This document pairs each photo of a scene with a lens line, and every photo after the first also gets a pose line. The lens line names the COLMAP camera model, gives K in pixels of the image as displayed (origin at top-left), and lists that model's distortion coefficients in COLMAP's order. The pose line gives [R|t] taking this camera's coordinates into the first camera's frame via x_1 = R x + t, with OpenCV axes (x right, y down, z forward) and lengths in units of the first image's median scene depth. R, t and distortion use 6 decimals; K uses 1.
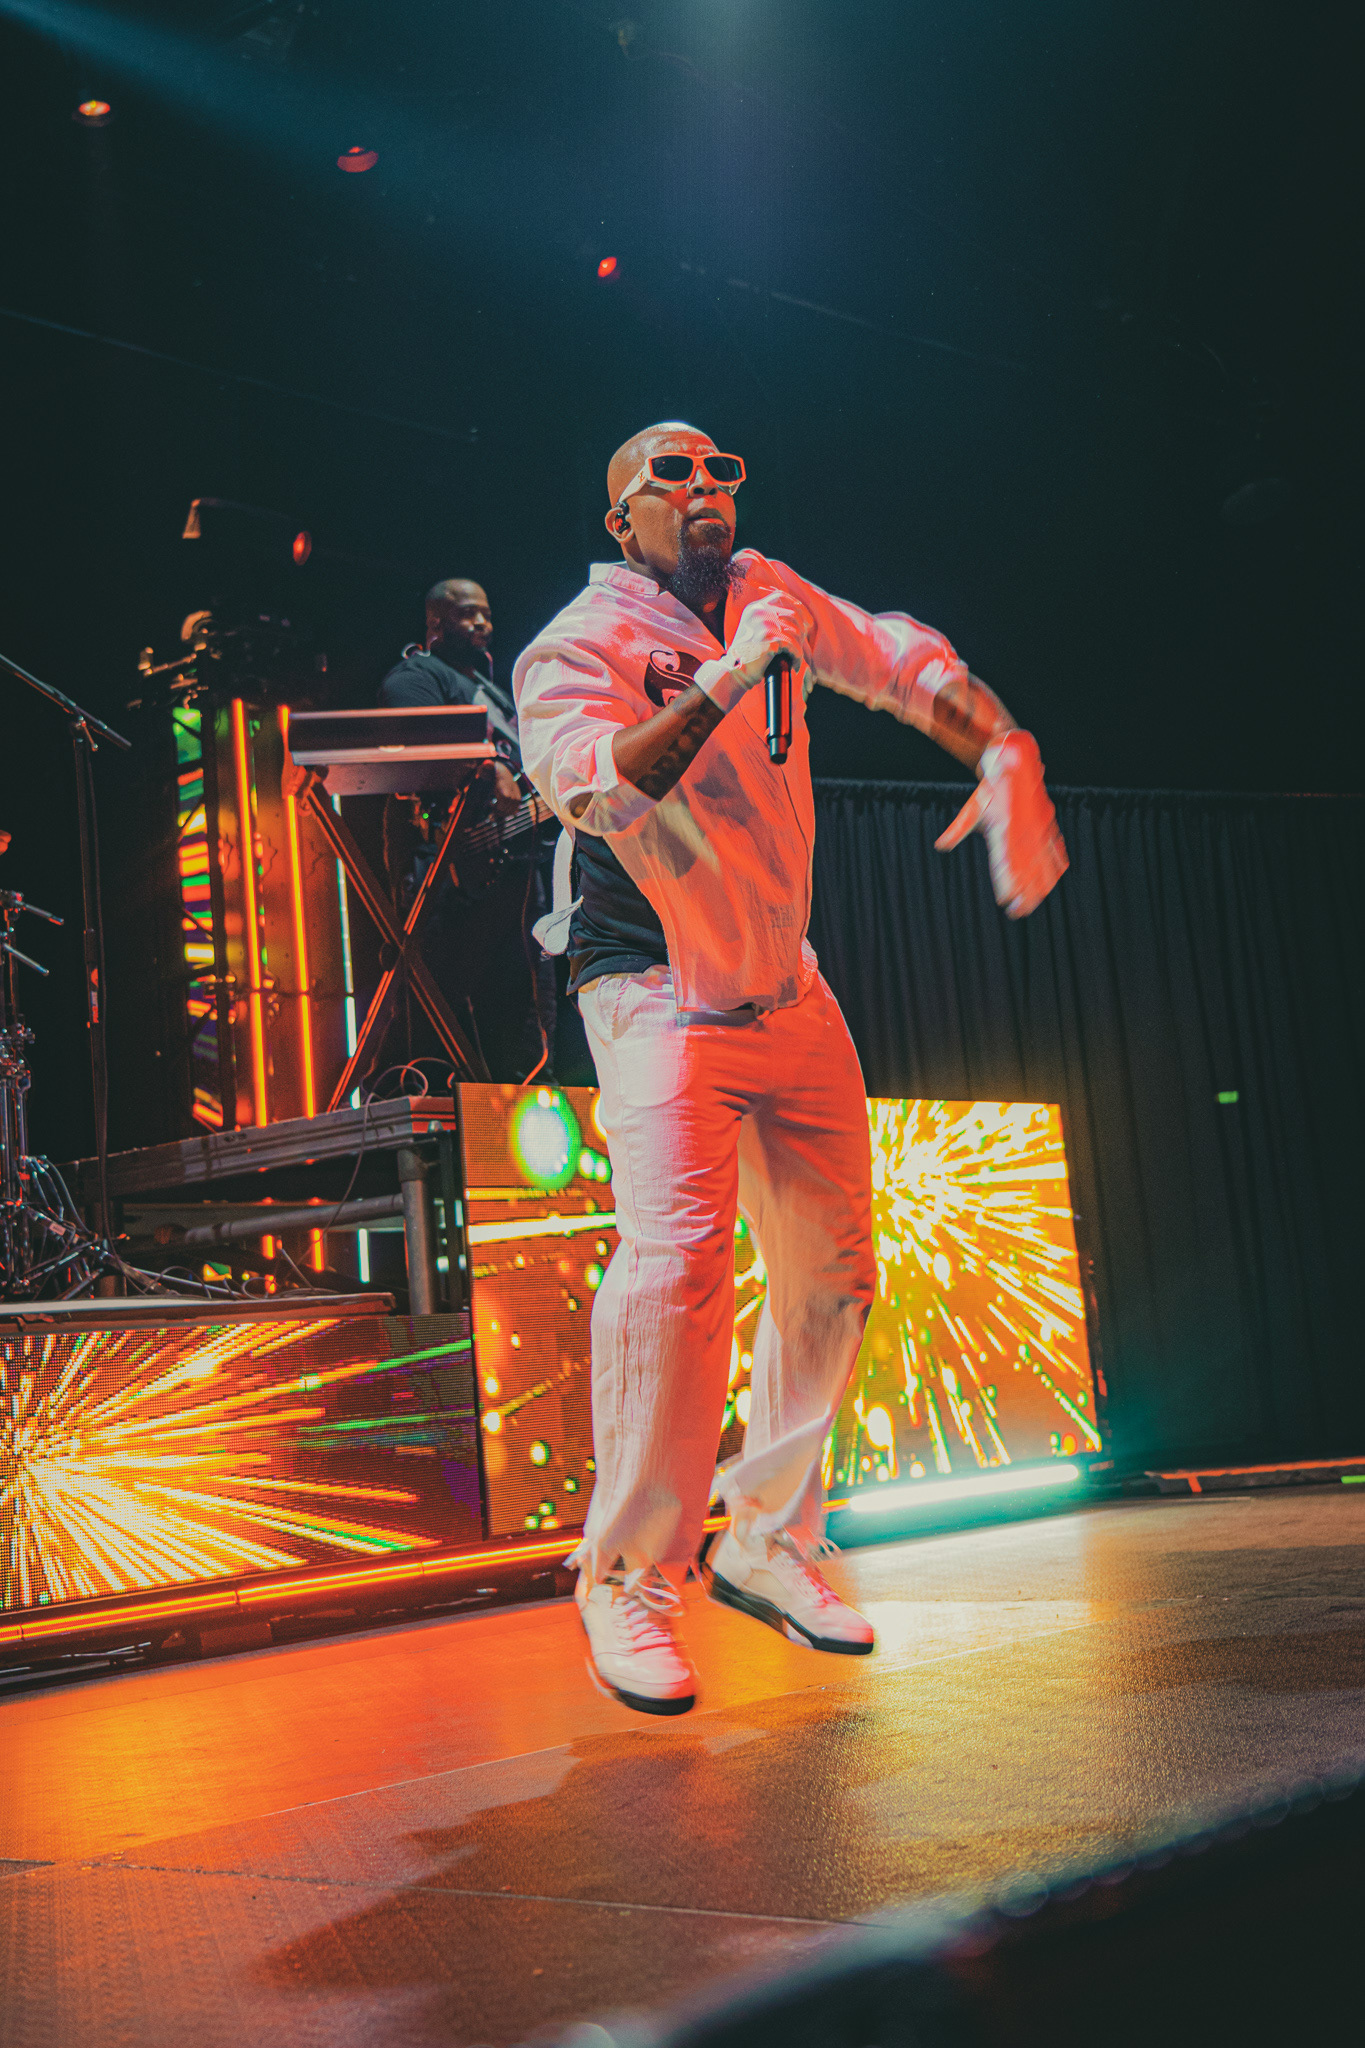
lens RADIAL K [[2371.4, 0, 682.5], [0, 2371.4, 1024.0], [0, 0, 1]] dist [0.003113, -0.002037]
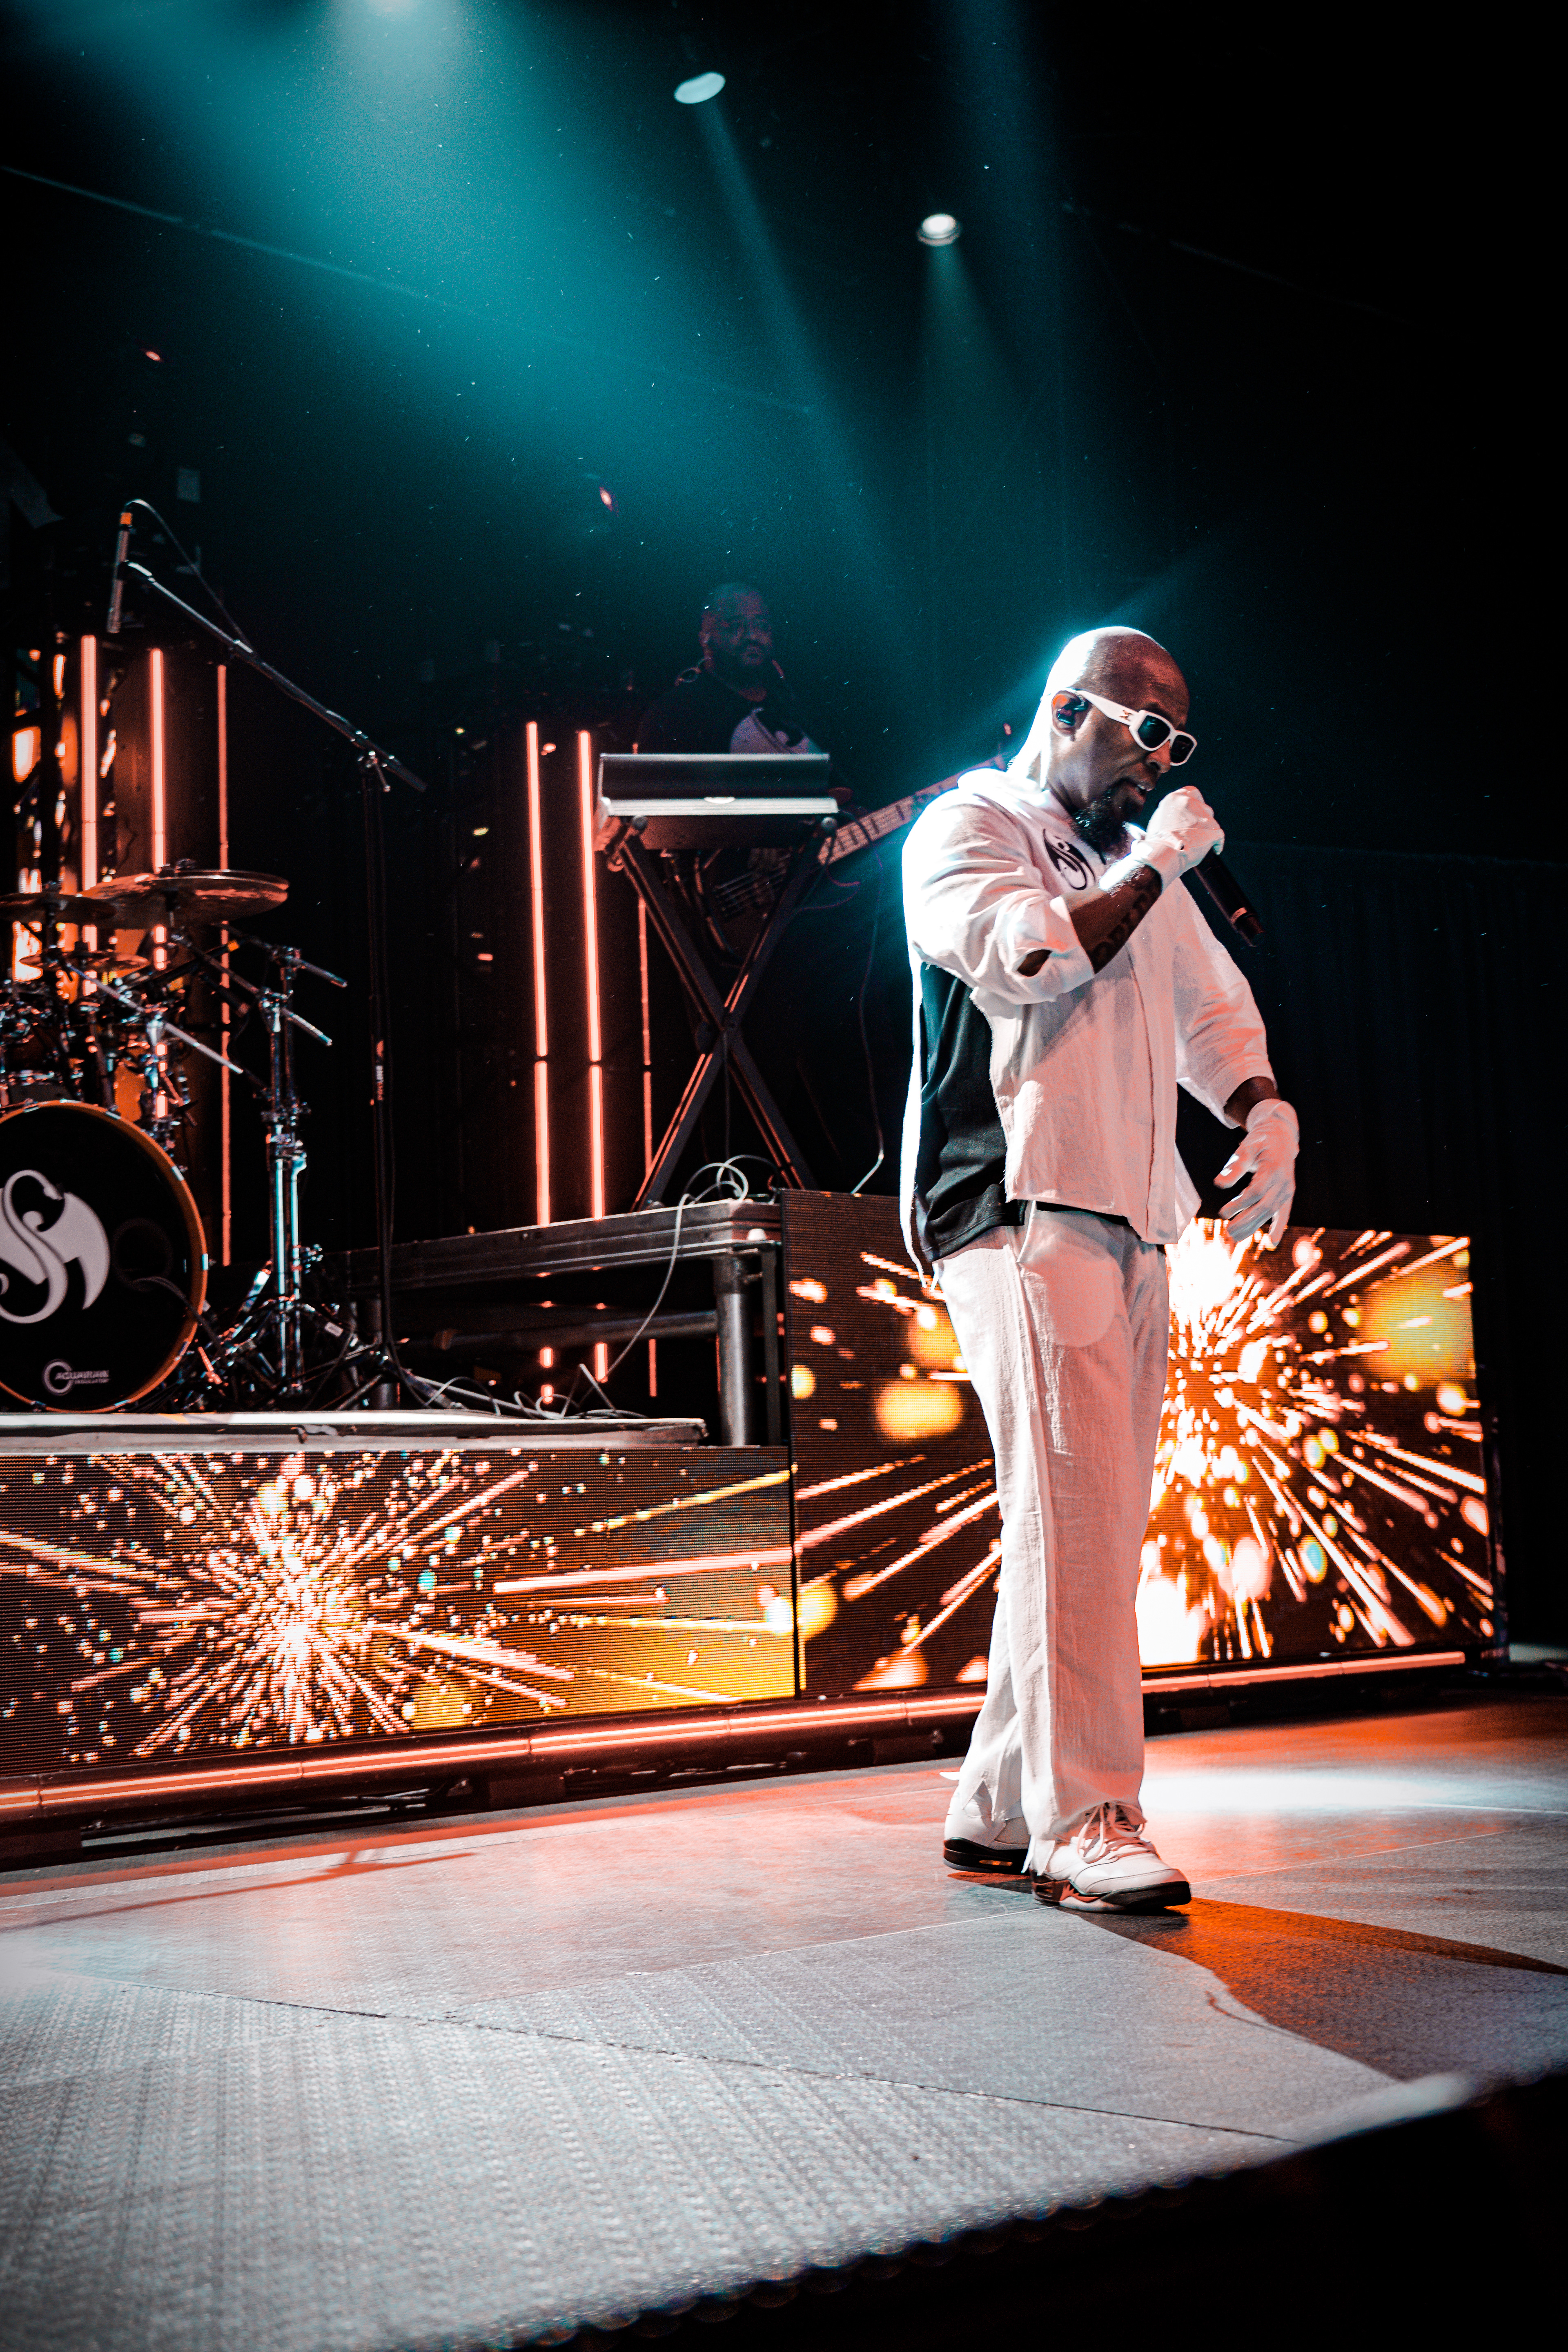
lens RADIAL K [[3132.7, 0, 784.0], [0, 3132.7, 1176.0], [0, 0, 1]] dist [0.017216, 0.012717]
pose [[0.997371, 0.045311, -0.056555, -0.028399], [-0.043035, 0.998239, 0.040837, -0.026800], [0.058306, -0.038295, 0.997564, -0.166109]]
